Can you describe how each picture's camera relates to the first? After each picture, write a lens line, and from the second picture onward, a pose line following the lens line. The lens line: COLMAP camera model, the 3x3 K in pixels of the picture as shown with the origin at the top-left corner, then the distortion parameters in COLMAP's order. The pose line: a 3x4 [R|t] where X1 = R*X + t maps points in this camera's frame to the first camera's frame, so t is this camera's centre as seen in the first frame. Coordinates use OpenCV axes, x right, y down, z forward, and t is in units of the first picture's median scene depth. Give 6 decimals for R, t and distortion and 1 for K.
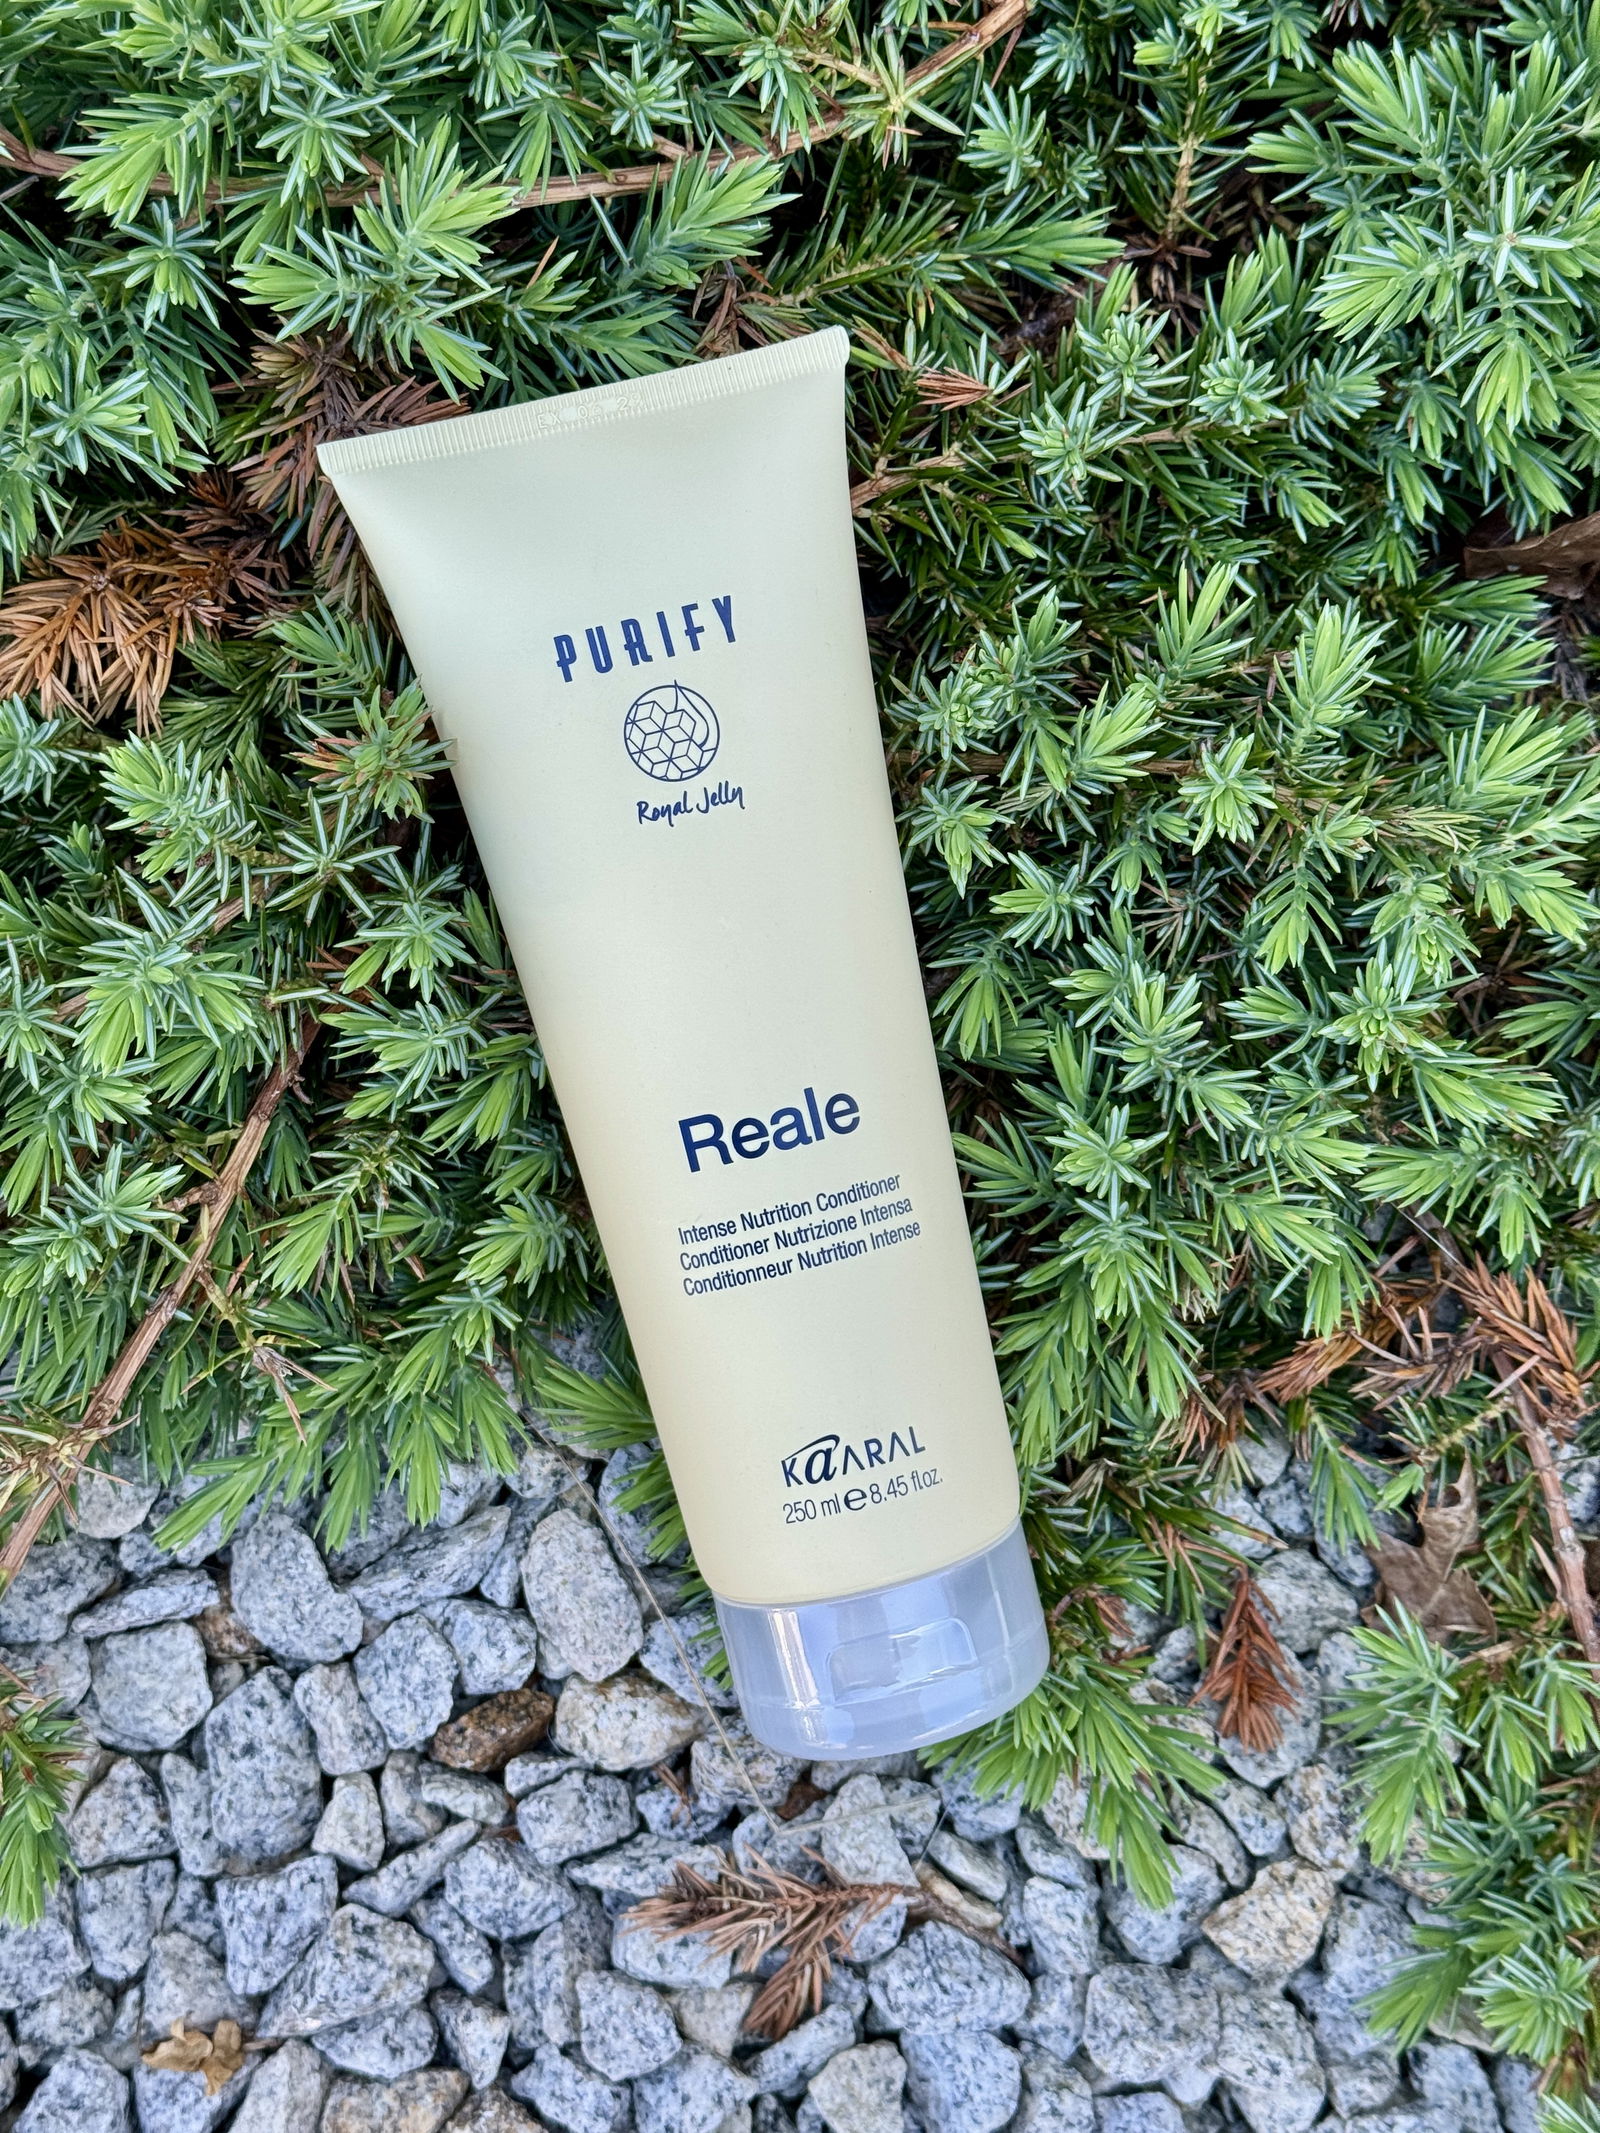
lens RADIAL K [[3127.5, 0, 793.6], [0, 3127.5, 1072.6], [0, 0, 1]] dist [0.154326, 0.000000]
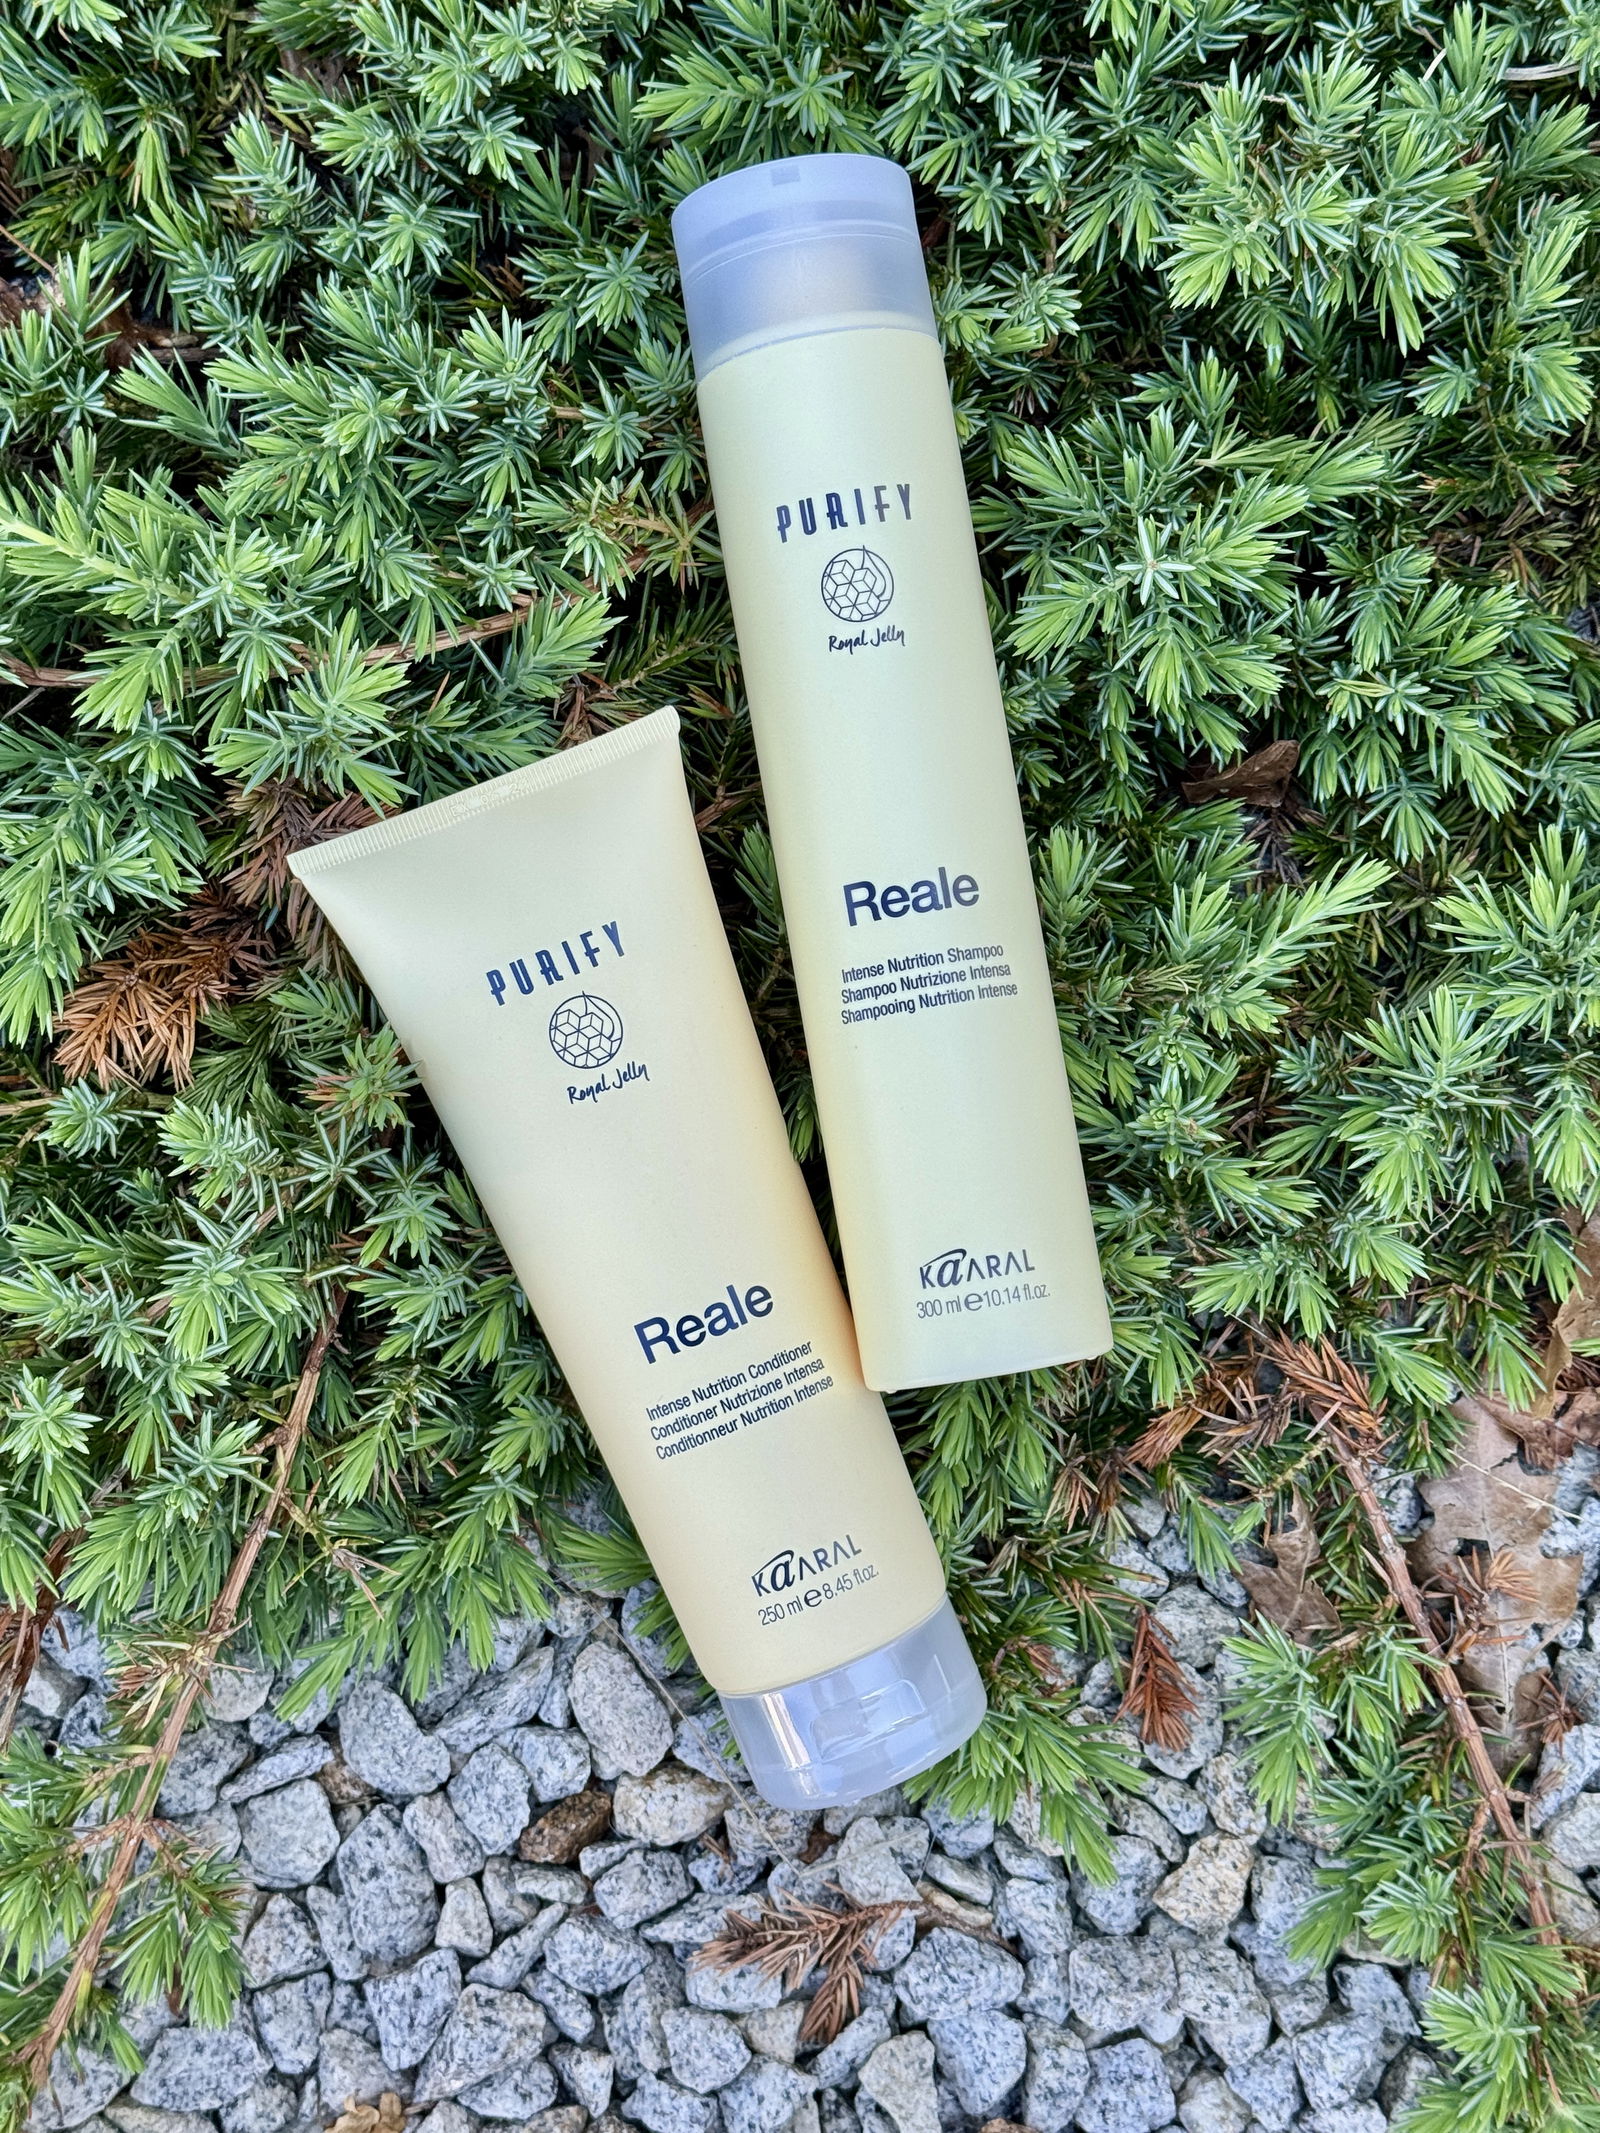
lens RADIAL K [[3127.5, 0, 803.9], [0, 3127.5, 1052.8], [0, 0, 1]] dist [0.154326, 0.000000]
pose [[0.988597, -0.150572, 0.002058, 0.041978], [0.150522, 0.987682, -0.042741, -0.026824], [0.004403, 0.042563, 0.999084, -0.264487]]
